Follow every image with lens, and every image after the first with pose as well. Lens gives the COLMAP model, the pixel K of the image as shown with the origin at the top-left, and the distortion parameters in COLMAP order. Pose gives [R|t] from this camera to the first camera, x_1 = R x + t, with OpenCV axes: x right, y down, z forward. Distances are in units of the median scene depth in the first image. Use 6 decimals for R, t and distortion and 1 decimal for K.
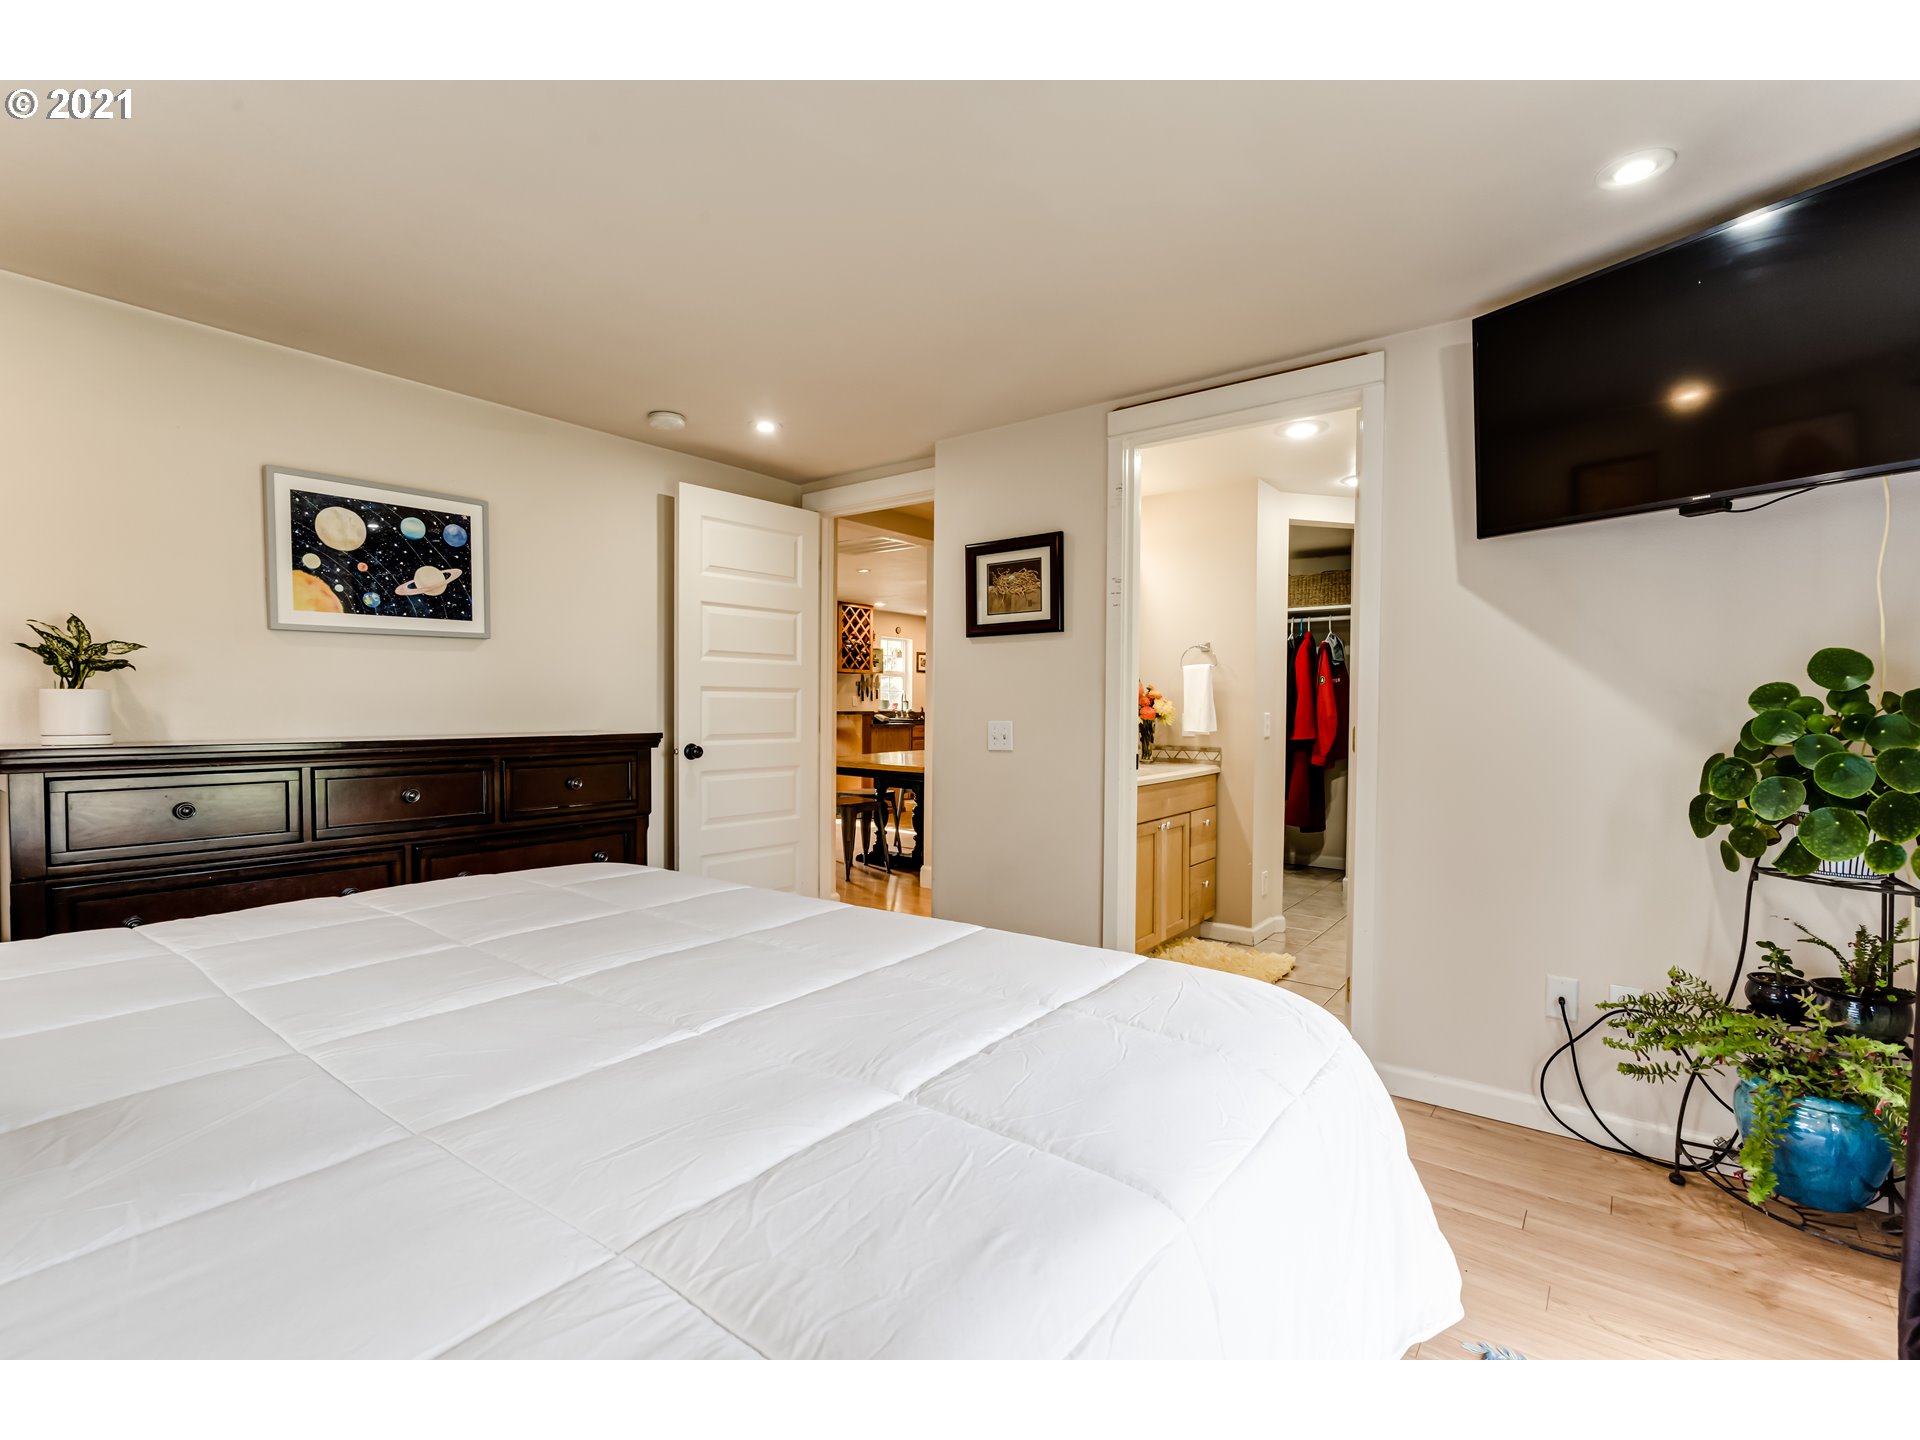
lens RADIAL K [[878.9, 0, 961.8], [0, 878.9, 728.8], [0, 0, 1]] dist [0.001079, 0.000649]
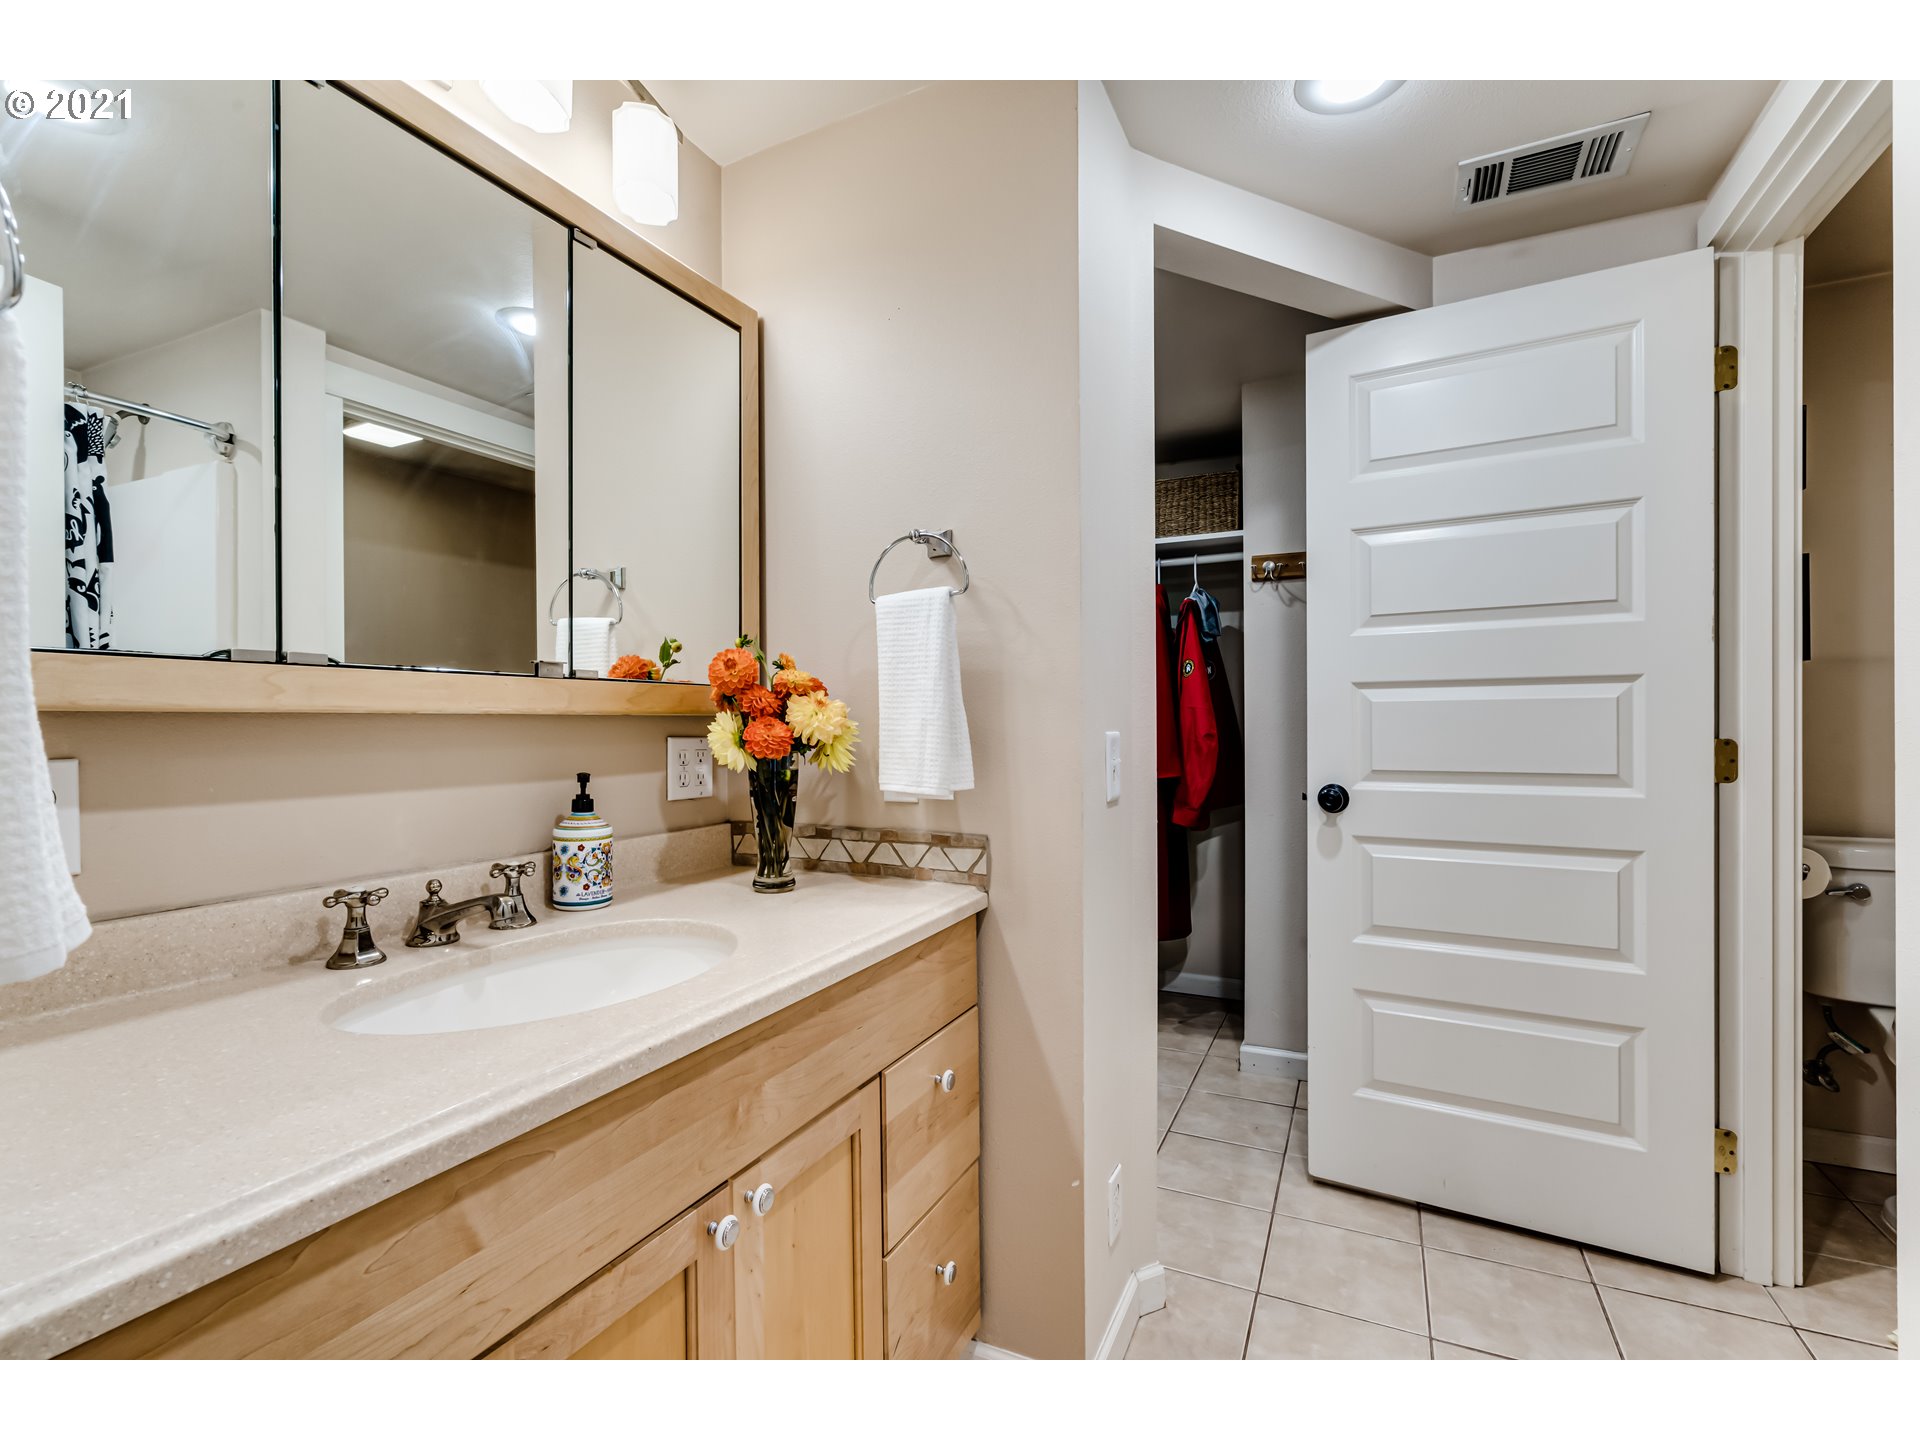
lens RADIAL K [[878.9, 0, 951.9], [0, 878.9, 718.5], [0, 0, 1]] dist [0.001079, 0.000649]
pose [[0.980212, -0.009915, 0.197700, 0.212255], [0.016135, 0.999423, -0.029875, -0.013898], [-0.197290, 0.032474, 0.979807, 0.662212]]
